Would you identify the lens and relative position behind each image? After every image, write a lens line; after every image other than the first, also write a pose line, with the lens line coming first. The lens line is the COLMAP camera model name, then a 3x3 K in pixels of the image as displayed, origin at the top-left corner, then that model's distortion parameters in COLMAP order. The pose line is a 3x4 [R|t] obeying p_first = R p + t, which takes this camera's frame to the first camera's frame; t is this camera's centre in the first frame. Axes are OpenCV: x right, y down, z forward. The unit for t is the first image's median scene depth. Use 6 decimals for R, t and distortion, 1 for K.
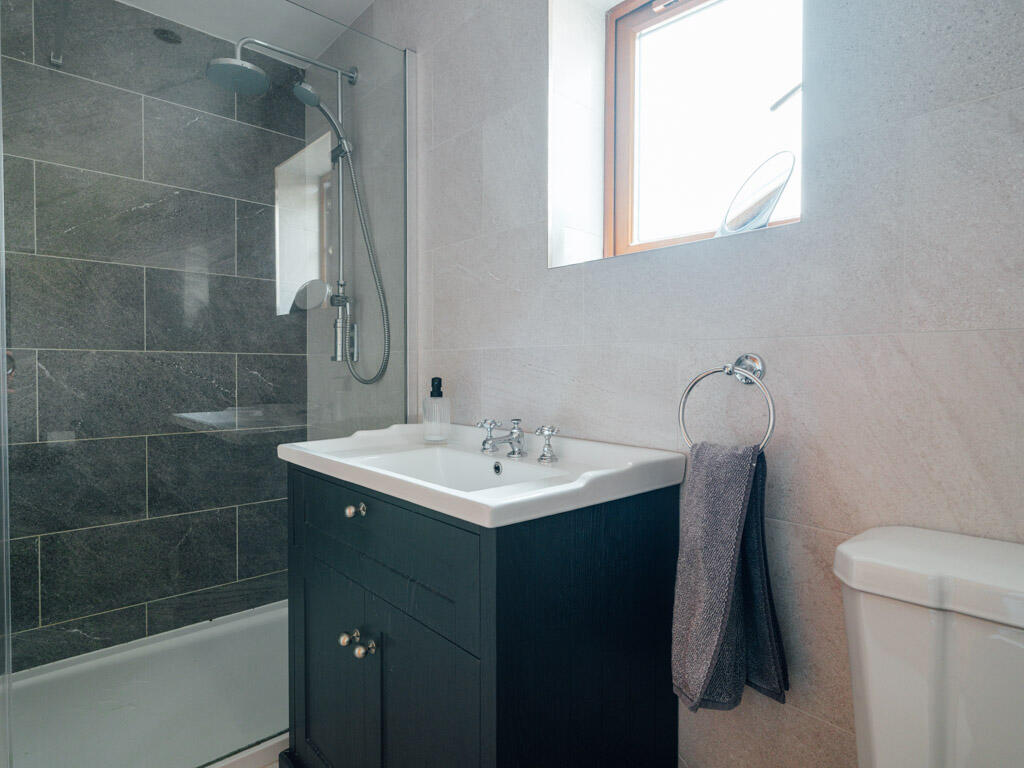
lens RADIAL K [[551.2, 0, 507.6], [0, 551.2, 382.6], [0, 0, 1]] dist [0.001453, 0.000201]
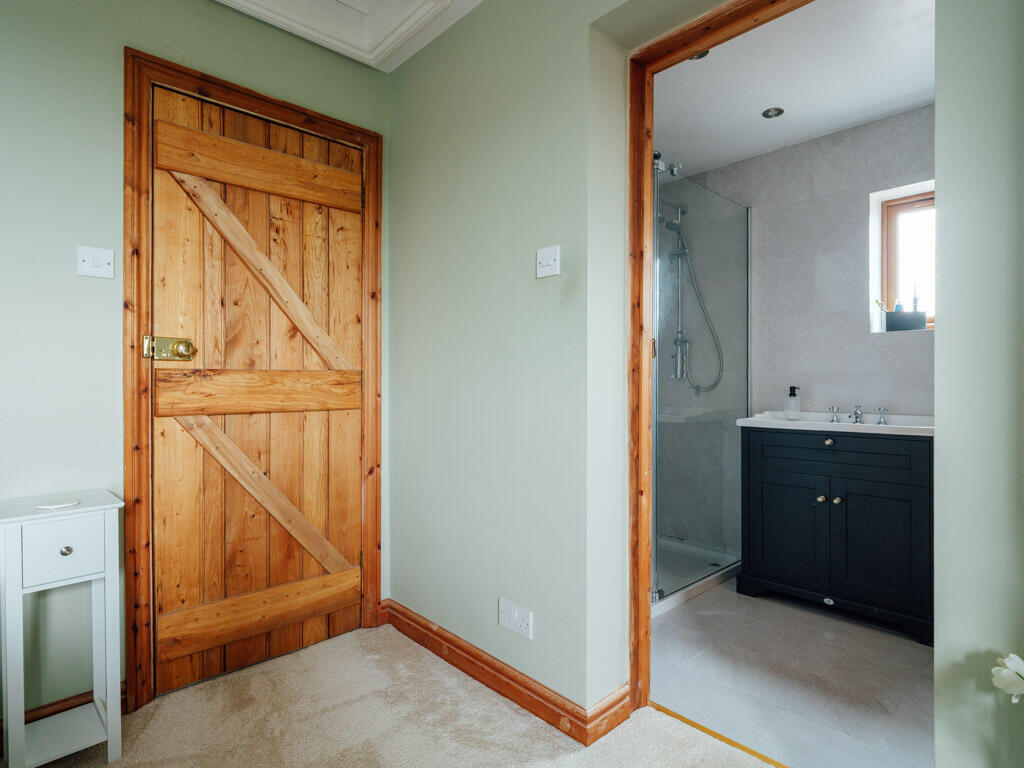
lens RADIAL K [[555.2, 0, 492.9], [0, 555.2, 389.8], [0, 0, 1]] dist [-0.001224, -0.001269]
pose [[0.999989, -0.001379, -0.004496, -1.168570], [0.001315, 0.999898, -0.014194, 0.029197], [0.004515, 0.014188, 0.999889, -0.946114]]
